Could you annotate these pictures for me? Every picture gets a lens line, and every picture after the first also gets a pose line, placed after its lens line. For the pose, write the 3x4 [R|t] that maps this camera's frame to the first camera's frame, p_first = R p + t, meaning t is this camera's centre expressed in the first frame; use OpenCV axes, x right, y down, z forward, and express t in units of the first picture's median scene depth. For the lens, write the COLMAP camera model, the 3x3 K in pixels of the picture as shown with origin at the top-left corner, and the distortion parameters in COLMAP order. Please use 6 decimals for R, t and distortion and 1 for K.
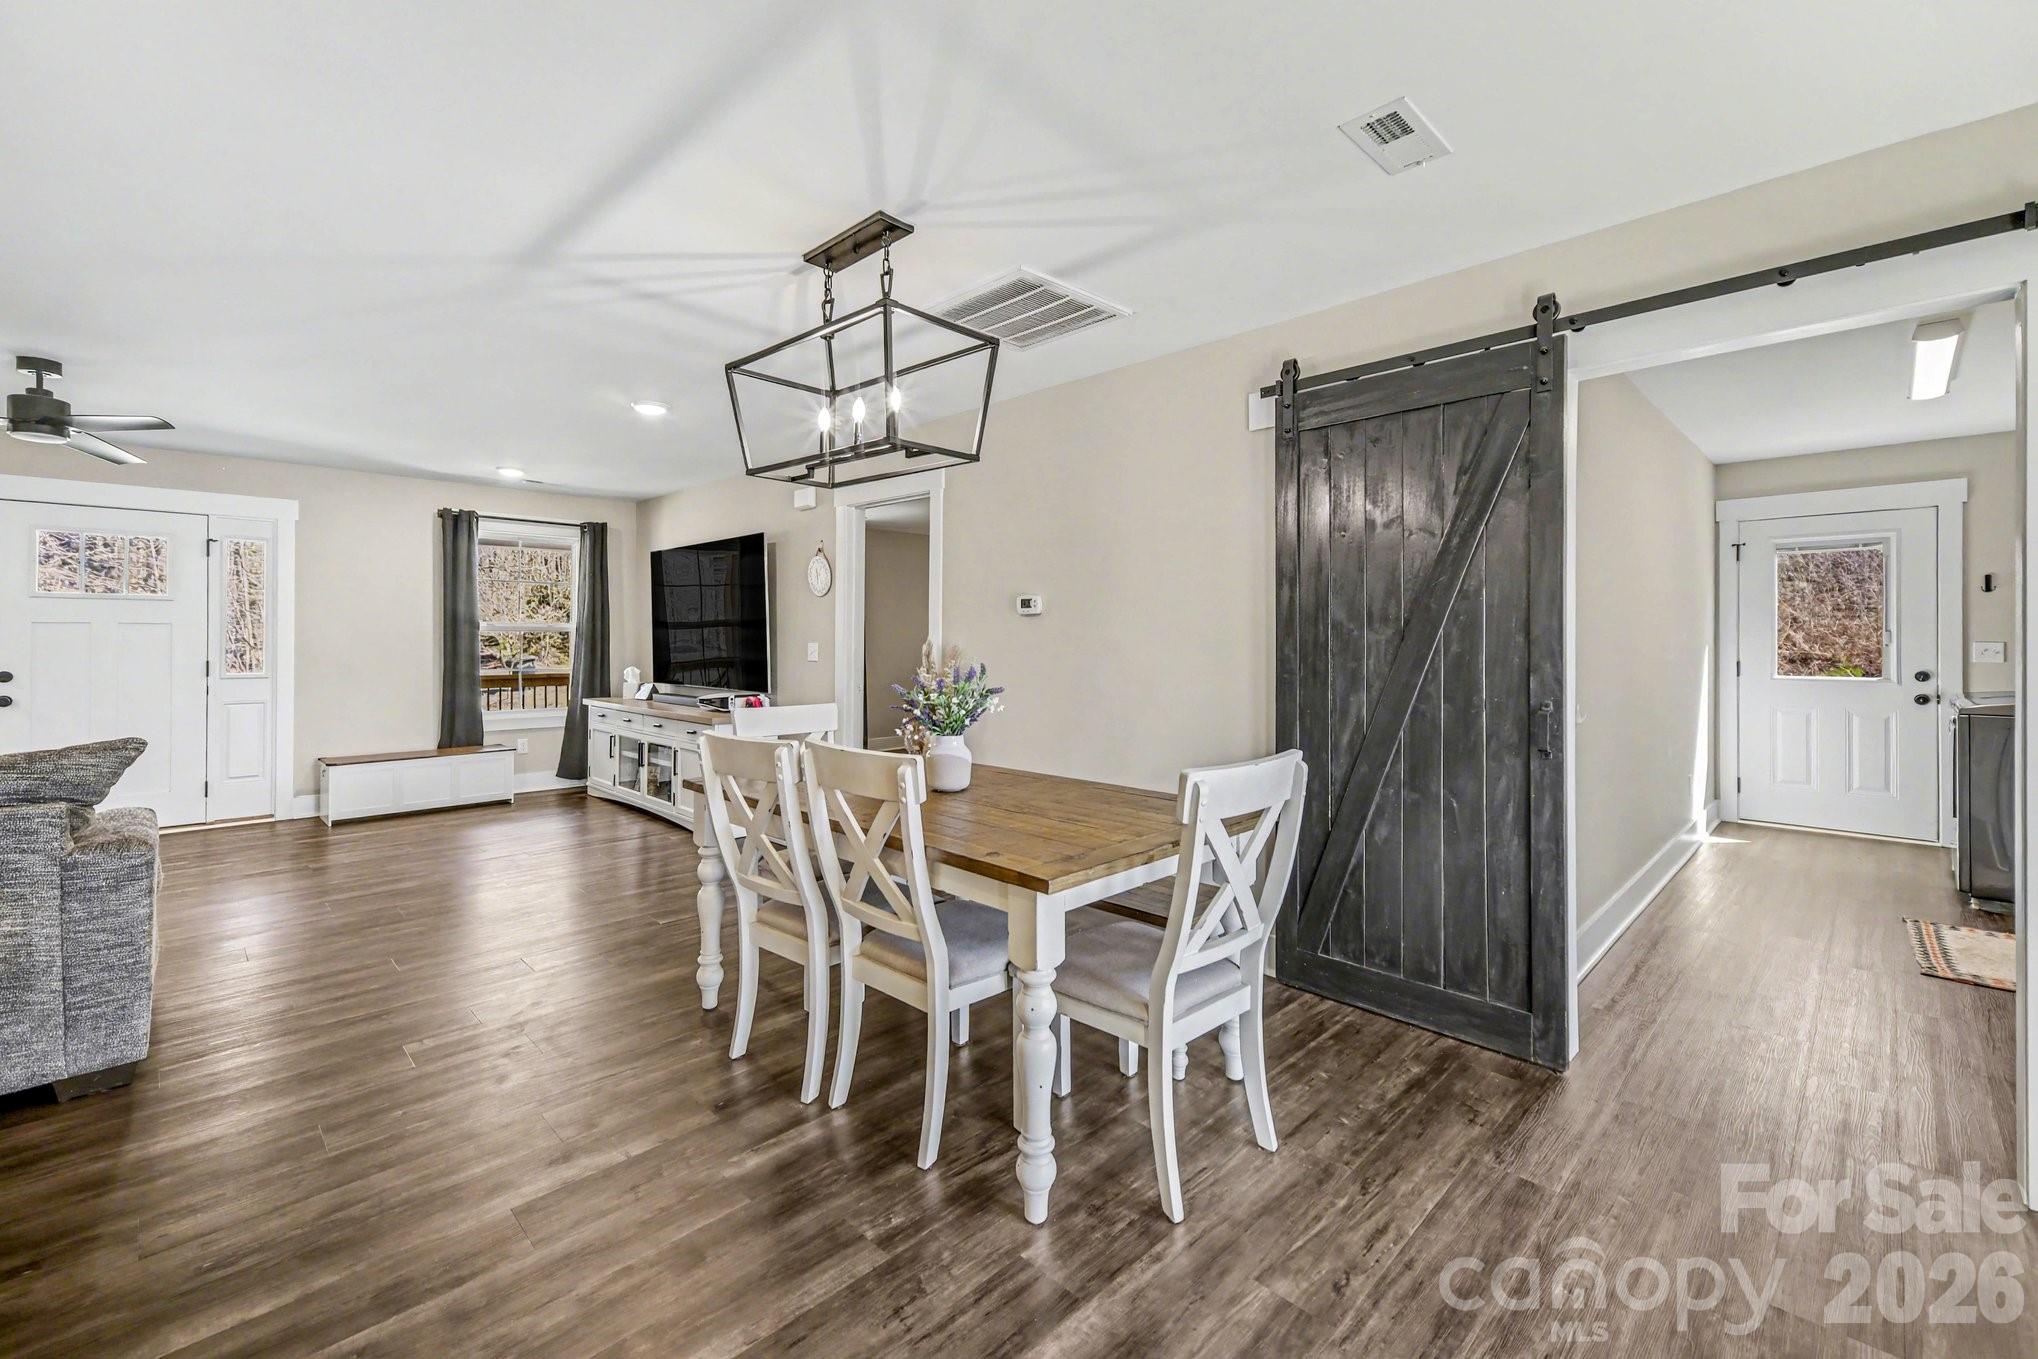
lens RADIAL K [[856.4, 0, 1029.7], [0, 856.4, 638.9], [0, 0, 1]] dist [0.014012, -0.002185]
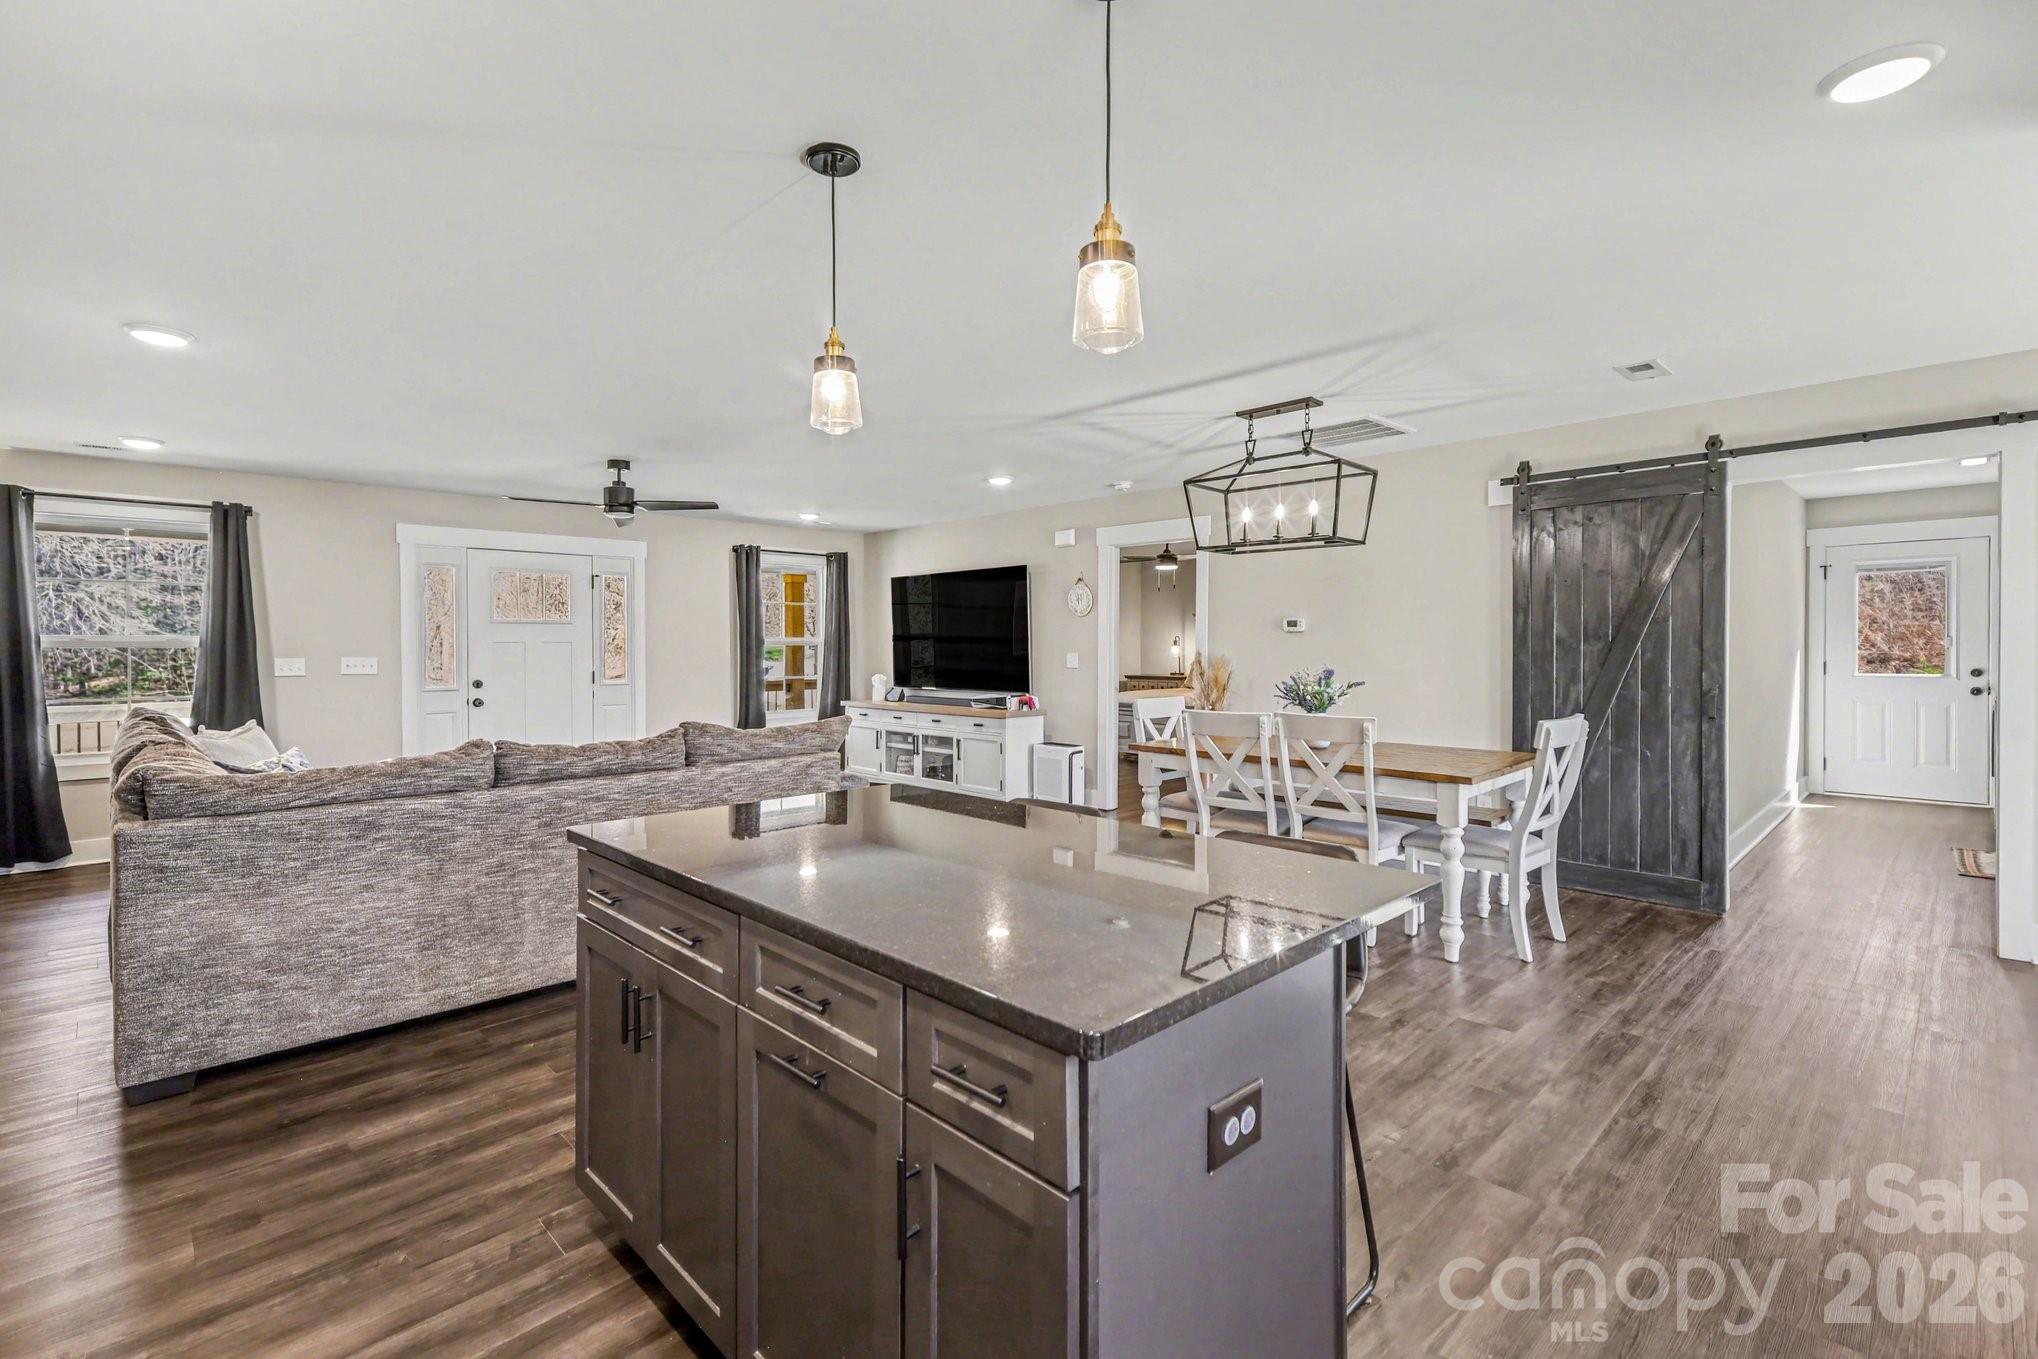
lens RADIAL K [[902.6, 0, 1034.7], [0, 902.6, 661.1], [0, 0, 1]] dist [0.022654, -0.003787]
pose [[0.999826, -0.007992, -0.016882, -0.327472], [0.008301, 0.999797, 0.018334, -0.009676], [0.016732, -0.018471, 0.999689, -0.373433]]
